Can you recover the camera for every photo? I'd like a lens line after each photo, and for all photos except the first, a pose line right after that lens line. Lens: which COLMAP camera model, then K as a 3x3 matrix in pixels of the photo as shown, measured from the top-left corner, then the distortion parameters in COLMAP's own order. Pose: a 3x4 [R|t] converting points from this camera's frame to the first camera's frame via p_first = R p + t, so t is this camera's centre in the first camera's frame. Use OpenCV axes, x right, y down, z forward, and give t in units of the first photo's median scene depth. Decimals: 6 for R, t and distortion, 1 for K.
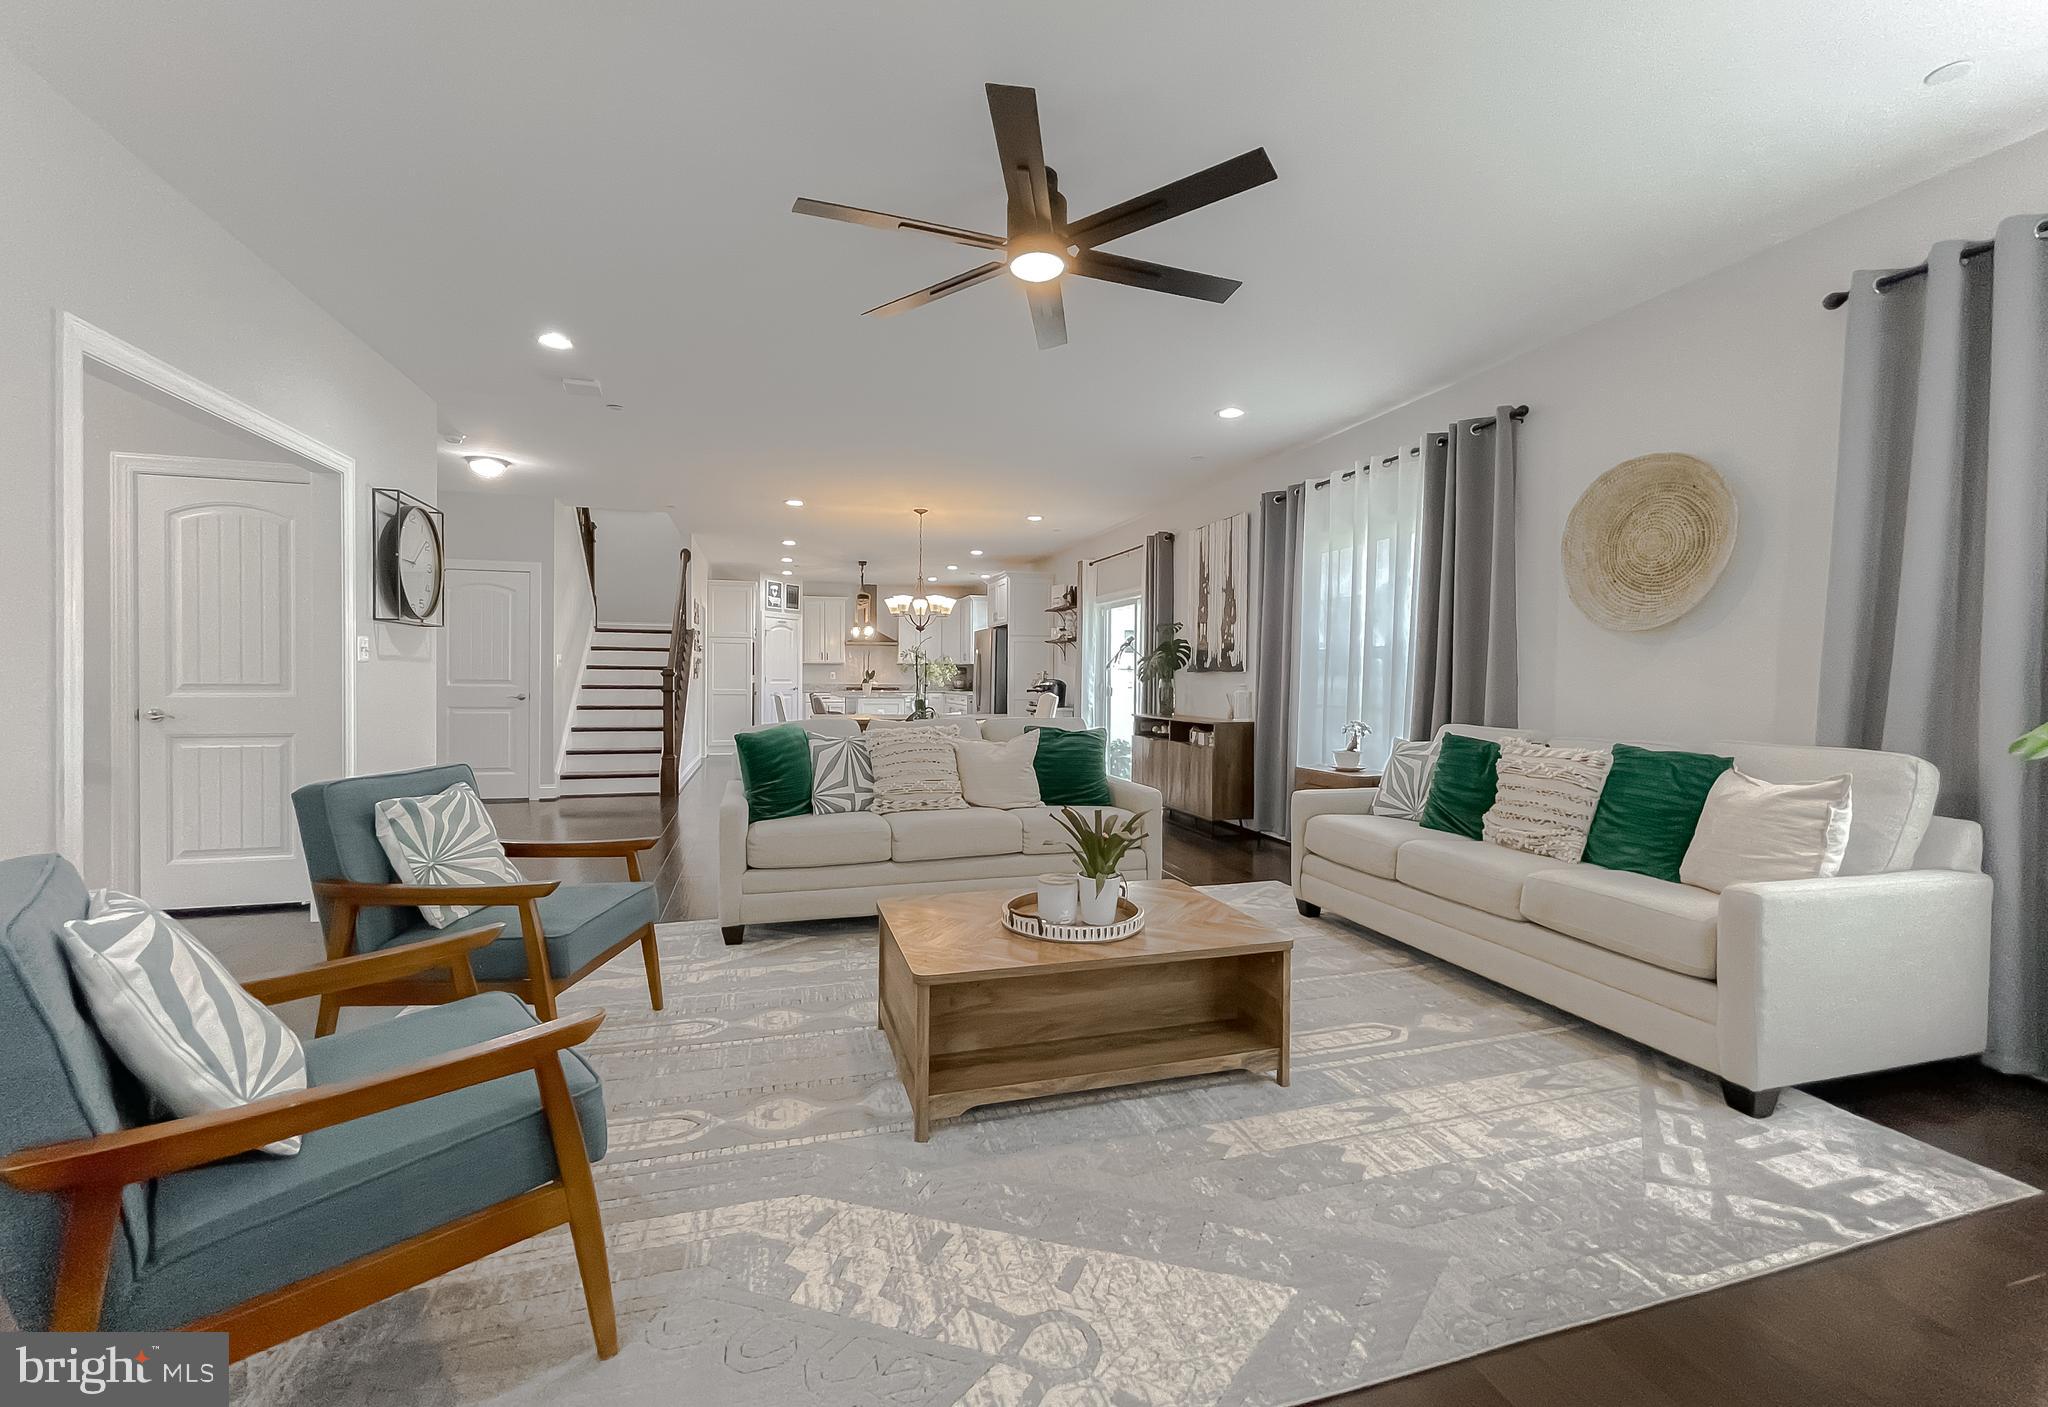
lens RADIAL K [[843.9, 0, 1012.1], [0, 843.9, 692.4], [0, 0, 1]] dist [-0.001112, 0.000268]
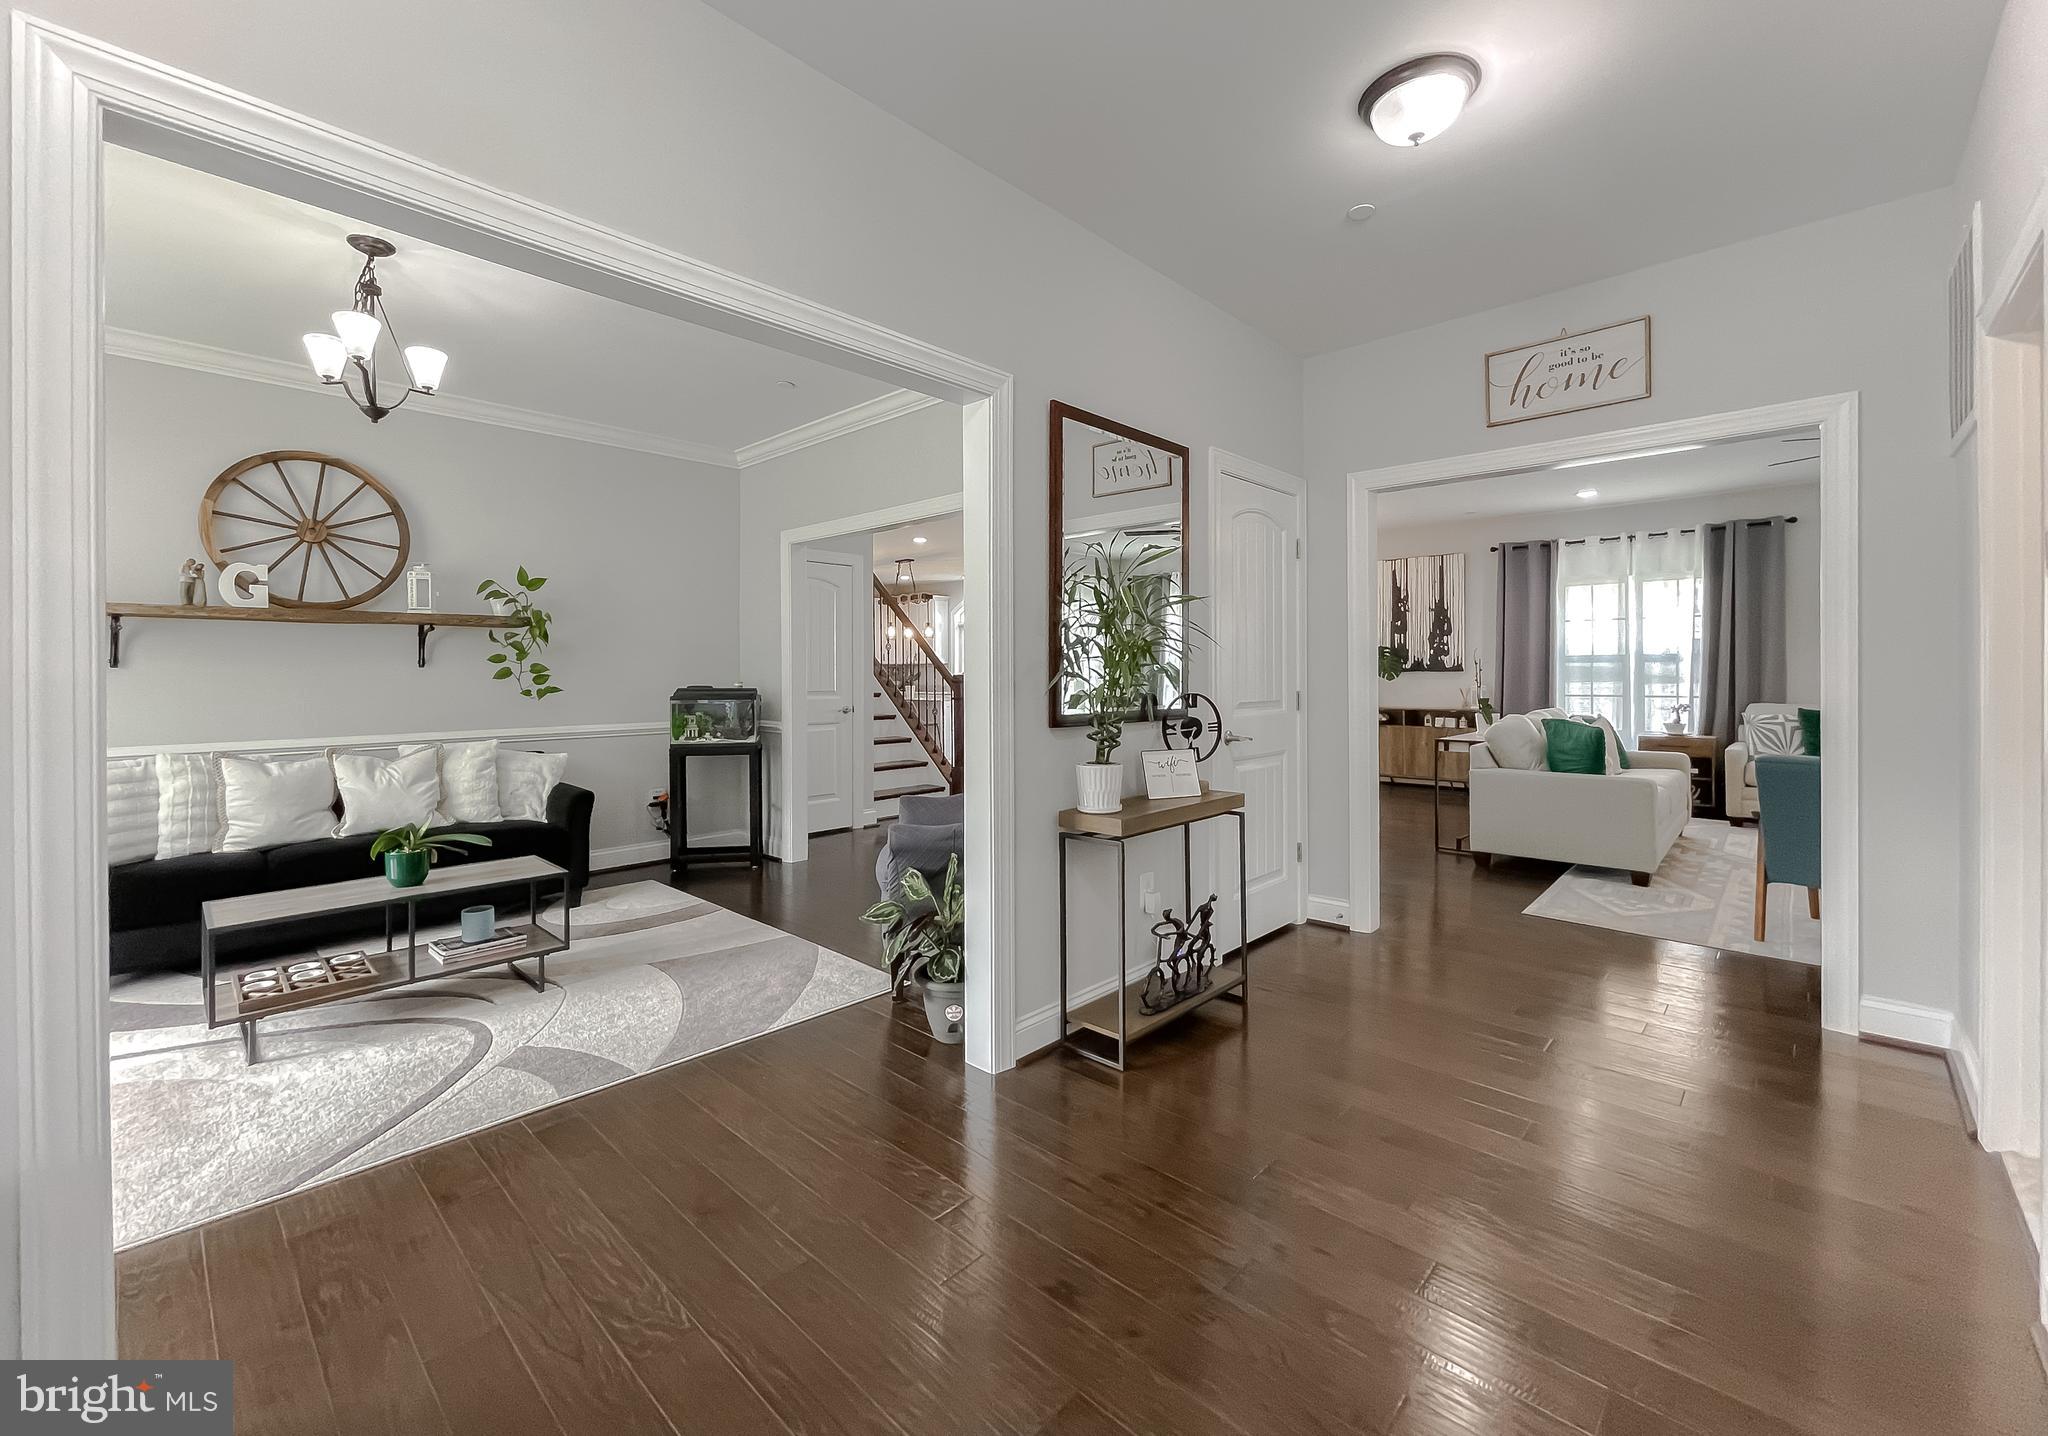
lens RADIAL K [[855.3, 0, 1002.0], [0, 855.3, 674.3], [0, 0, 1]] dist [-0.002696, 0.000189]
pose [[0.866169, -0.014202, 0.499550, -0.996930], [0.021847, 0.999717, -0.009458, -0.022108], [-0.499274, 0.019106, 0.866234, 0.180825]]
